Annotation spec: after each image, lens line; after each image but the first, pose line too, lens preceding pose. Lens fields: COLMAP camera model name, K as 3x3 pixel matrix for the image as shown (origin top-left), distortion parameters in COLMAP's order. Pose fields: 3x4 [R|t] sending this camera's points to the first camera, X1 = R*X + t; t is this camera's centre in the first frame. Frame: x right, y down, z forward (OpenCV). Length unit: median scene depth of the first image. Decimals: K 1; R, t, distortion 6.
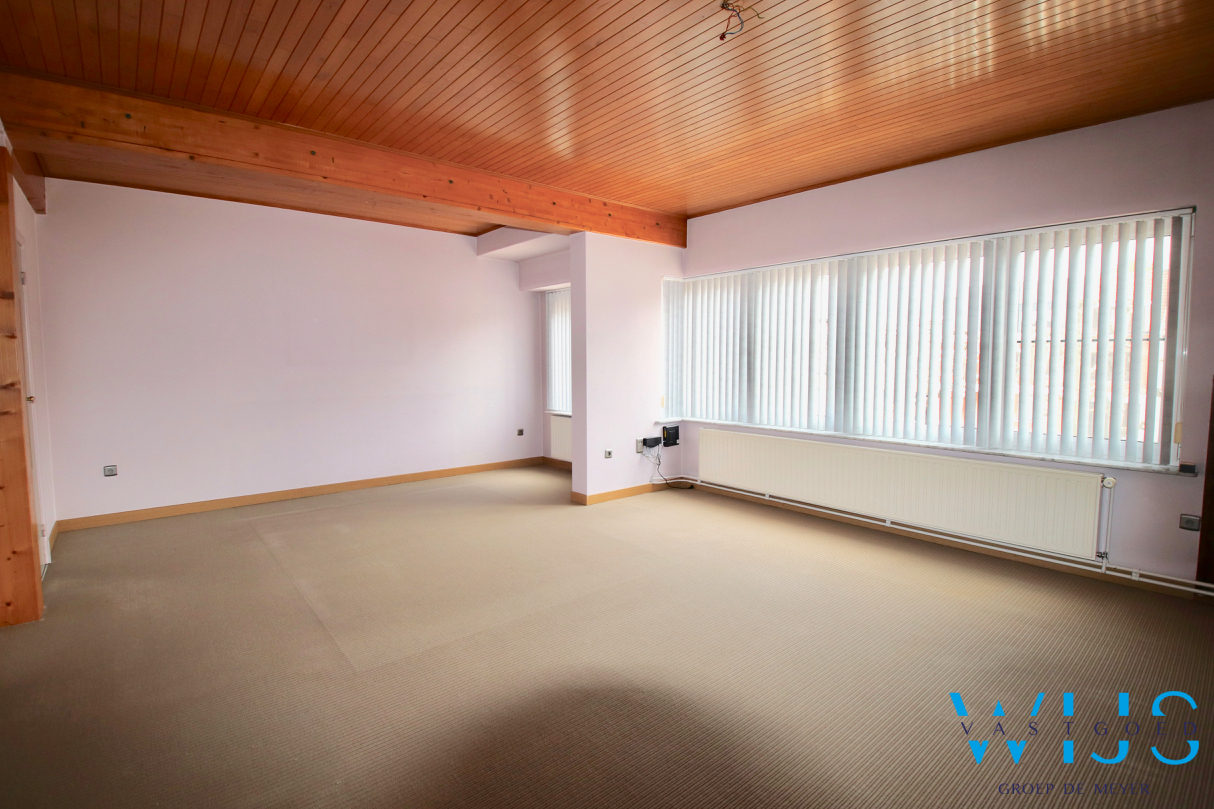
lens RADIAL K [[579.0, 0, 627.6], [0, 579.0, 397.8], [0, 0, 1]] dist [-0.006284, -0.007178]
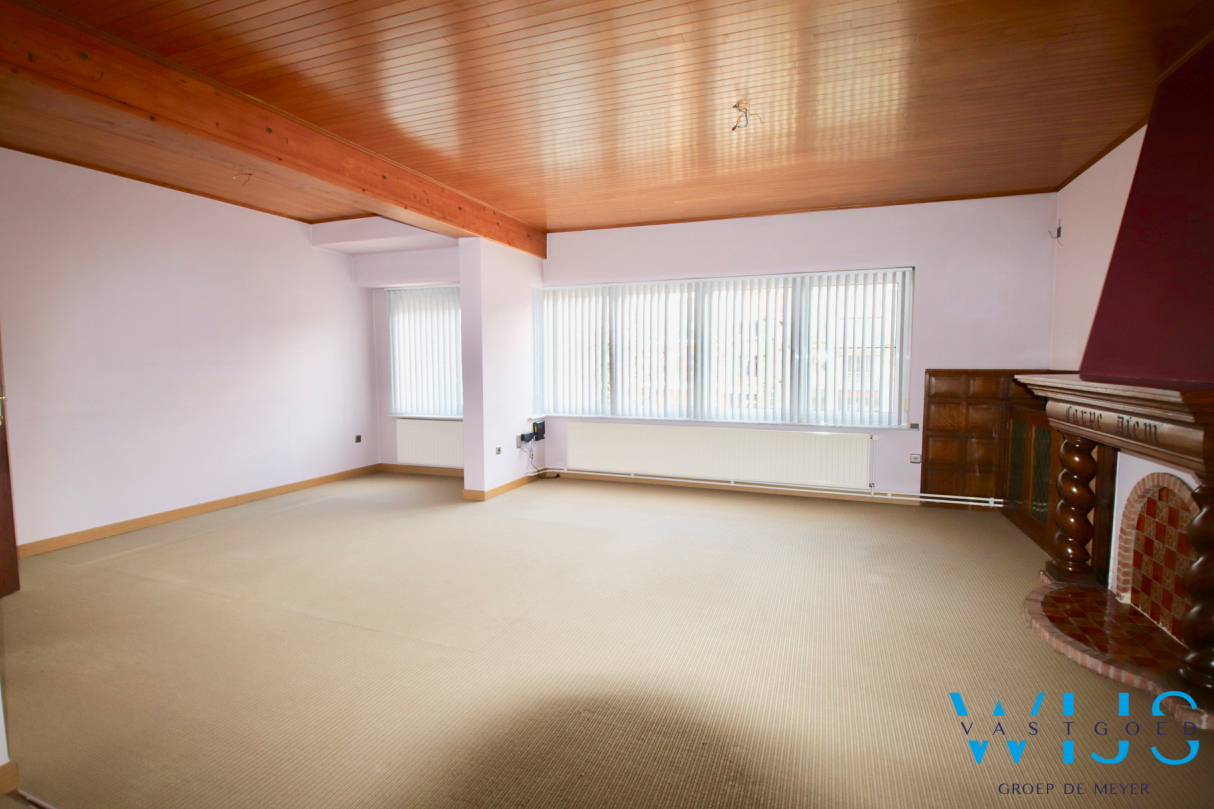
lens RADIAL K [[579.0, 0, 636.6], [0, 579.0, 391.0], [0, 0, 1]] dist [-0.006284, -0.007178]
pose [[0.871007, -0.025391, 0.490614, -0.320939], [0.032942, 0.999434, -0.006758, 0.005296], [-0.490165, 0.022048, 0.871351, -0.037708]]
